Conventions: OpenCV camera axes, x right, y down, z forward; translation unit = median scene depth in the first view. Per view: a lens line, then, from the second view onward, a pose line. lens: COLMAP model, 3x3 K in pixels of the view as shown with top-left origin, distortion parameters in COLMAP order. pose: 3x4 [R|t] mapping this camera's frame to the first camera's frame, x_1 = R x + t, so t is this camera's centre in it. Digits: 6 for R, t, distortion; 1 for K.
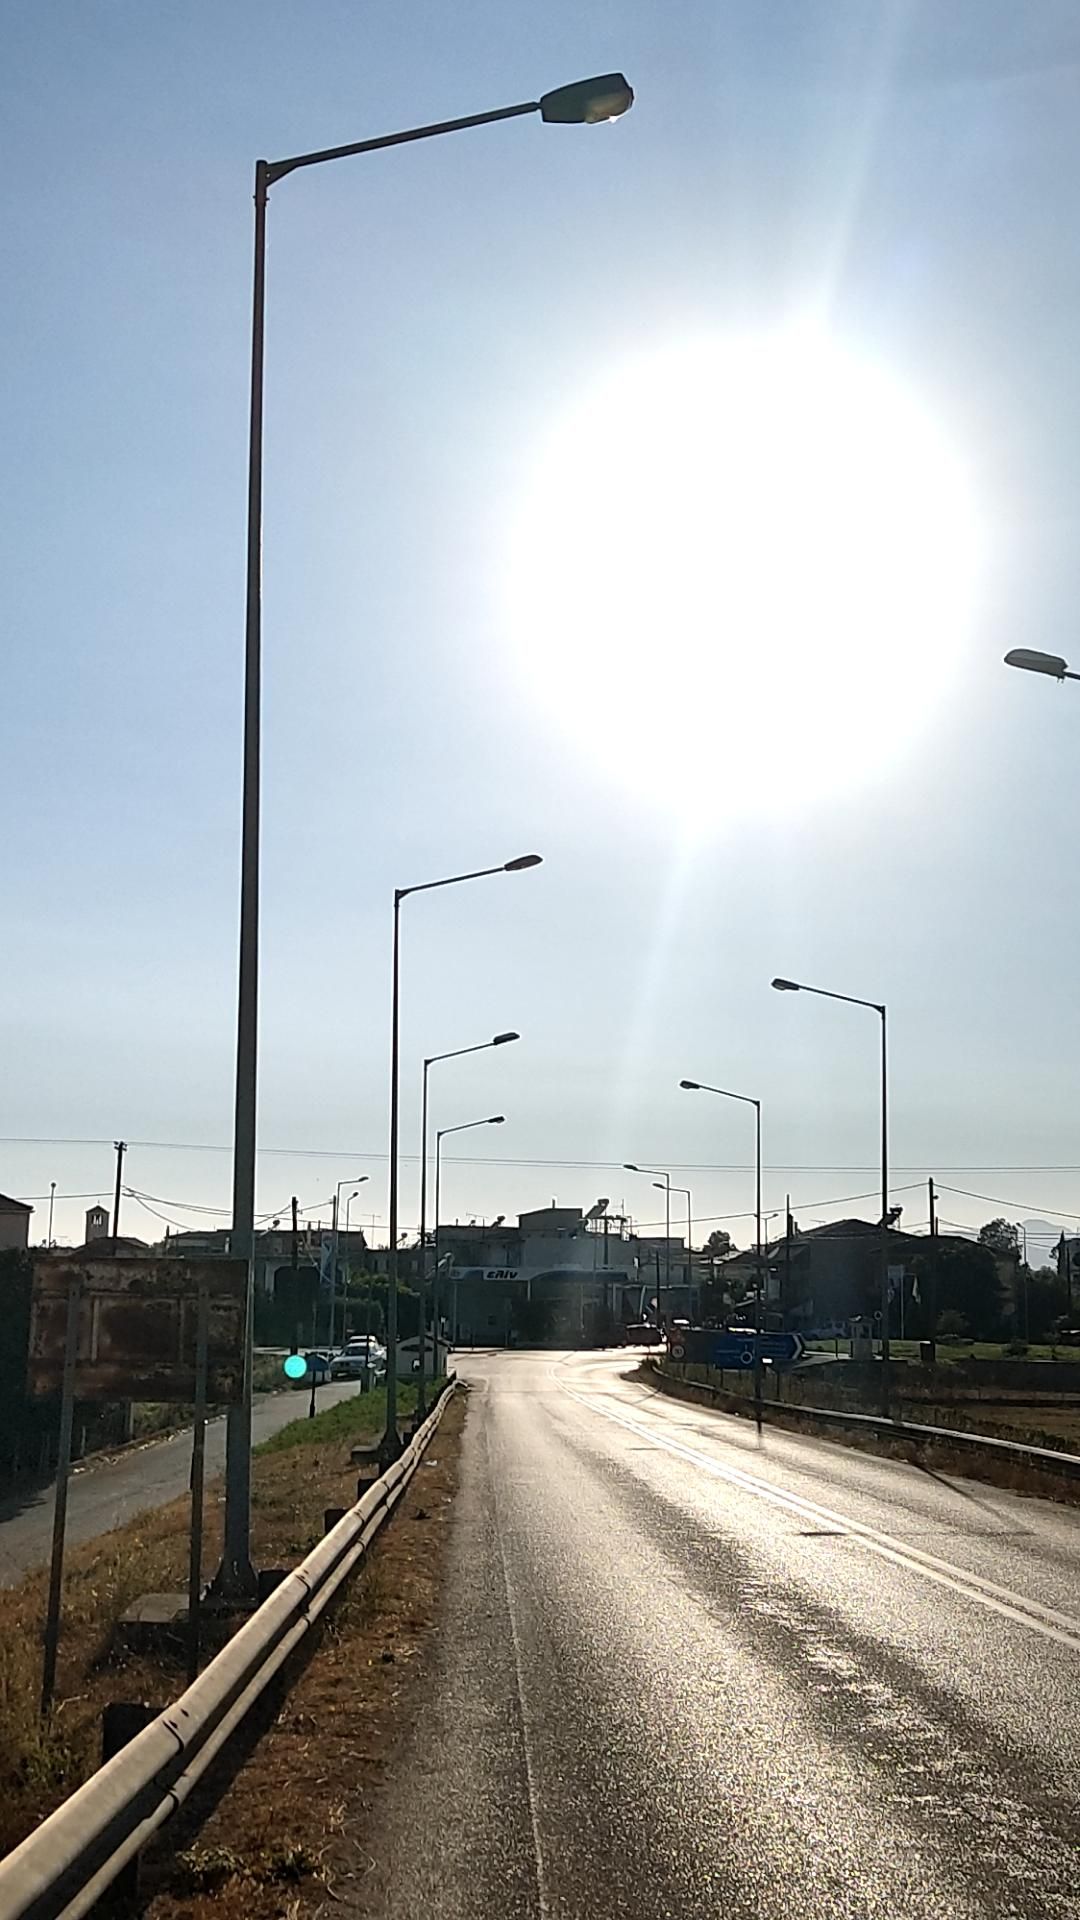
lens RADIAL K [[2311.7, 0, 540.0], [0, 2311.7, 960.0], [0, 0, 1]] dist [0.166832, -0.366150]
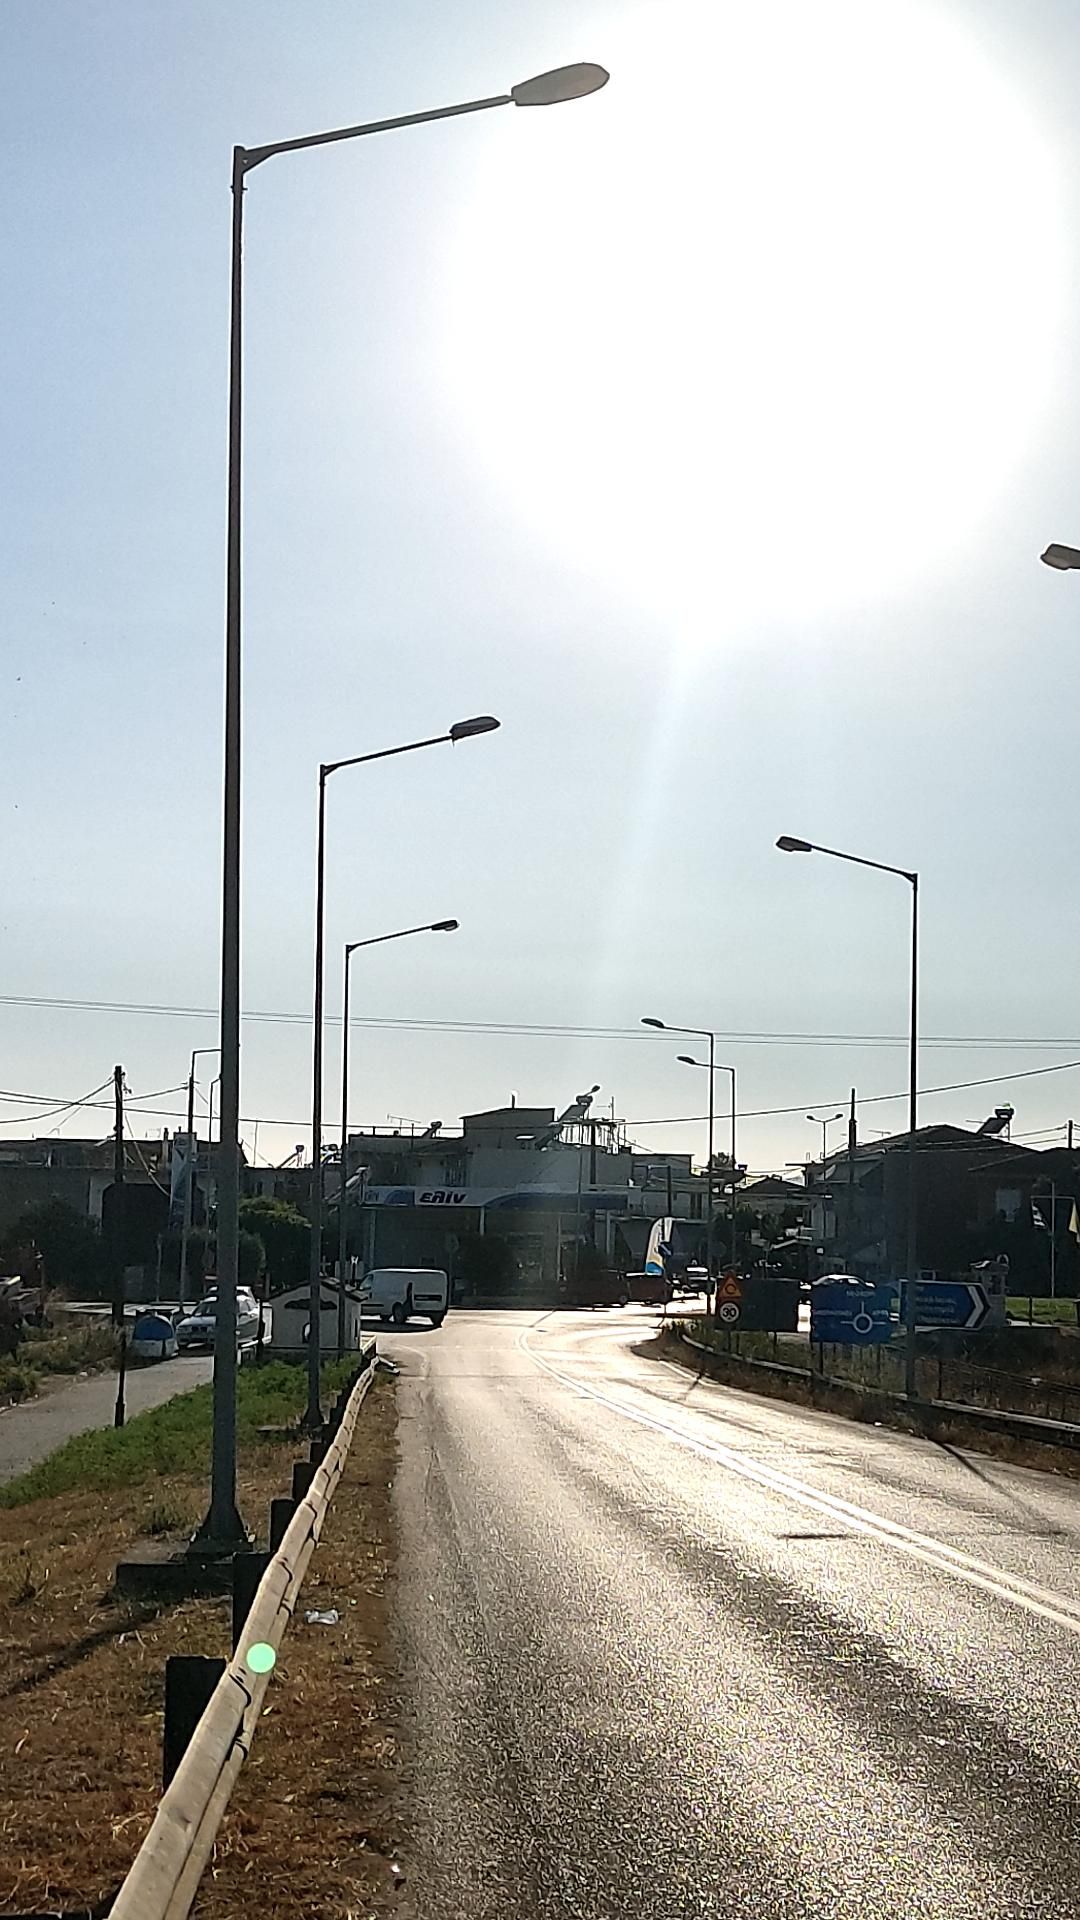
lens RADIAL K [[2803.9, 0, 540.0], [0, 2803.9, 960.0], [0, 0, 1]] dist [0.149226, -0.063593]
pose [[0.999671, 0.008771, 0.024100, -0.009118], [-0.009795, 0.999040, 0.042704, 0.035290], [-0.023703, -0.042926, 0.998797, 0.209549]]
